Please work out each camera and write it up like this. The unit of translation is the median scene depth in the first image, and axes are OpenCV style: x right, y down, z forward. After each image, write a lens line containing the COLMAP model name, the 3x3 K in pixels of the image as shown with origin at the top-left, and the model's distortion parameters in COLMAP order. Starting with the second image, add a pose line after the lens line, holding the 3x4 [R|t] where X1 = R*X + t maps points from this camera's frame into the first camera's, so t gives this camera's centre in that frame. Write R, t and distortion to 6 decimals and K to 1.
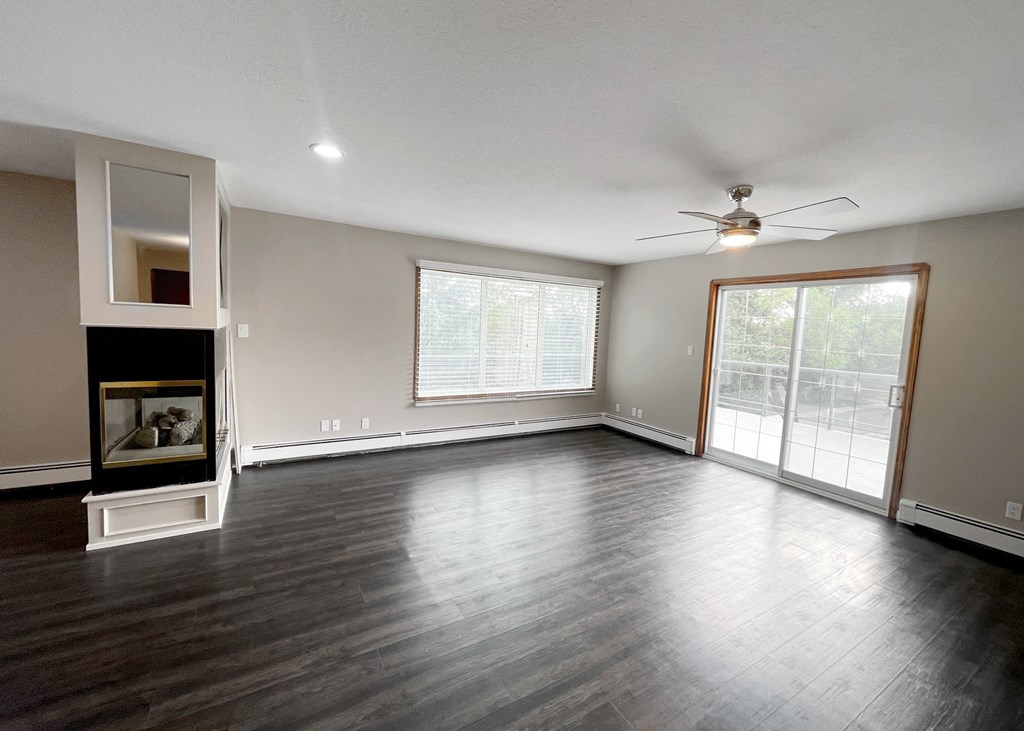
lens RADIAL K [[419.7, 0, 524.3], [0, 419.7, 359.9], [0, 0, 1]] dist [0.012442, 0.000057]
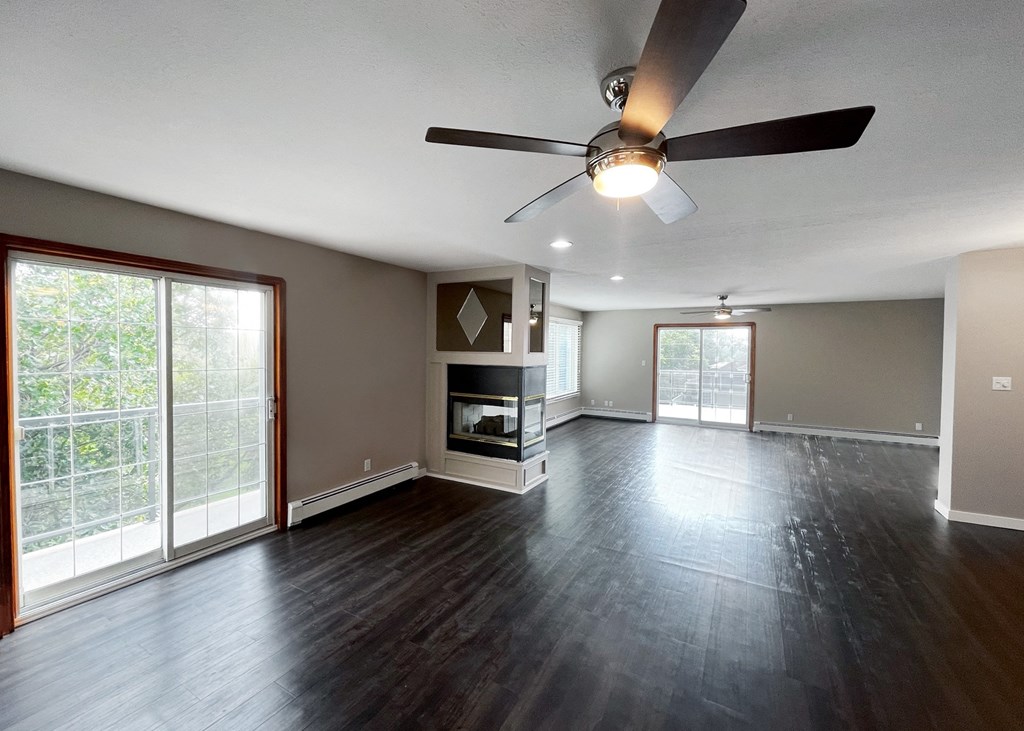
lens RADIAL K [[419.7, 0, 524.3], [0, 419.7, 359.9], [0, 0, 1]] dist [0.012442, 0.000057]
pose [[0.862954, -0.050388, 0.502764, -0.939585], [0.068282, 0.997517, -0.017227, -0.040704], [-0.500648, 0.049196, 0.864252, -0.275843]]
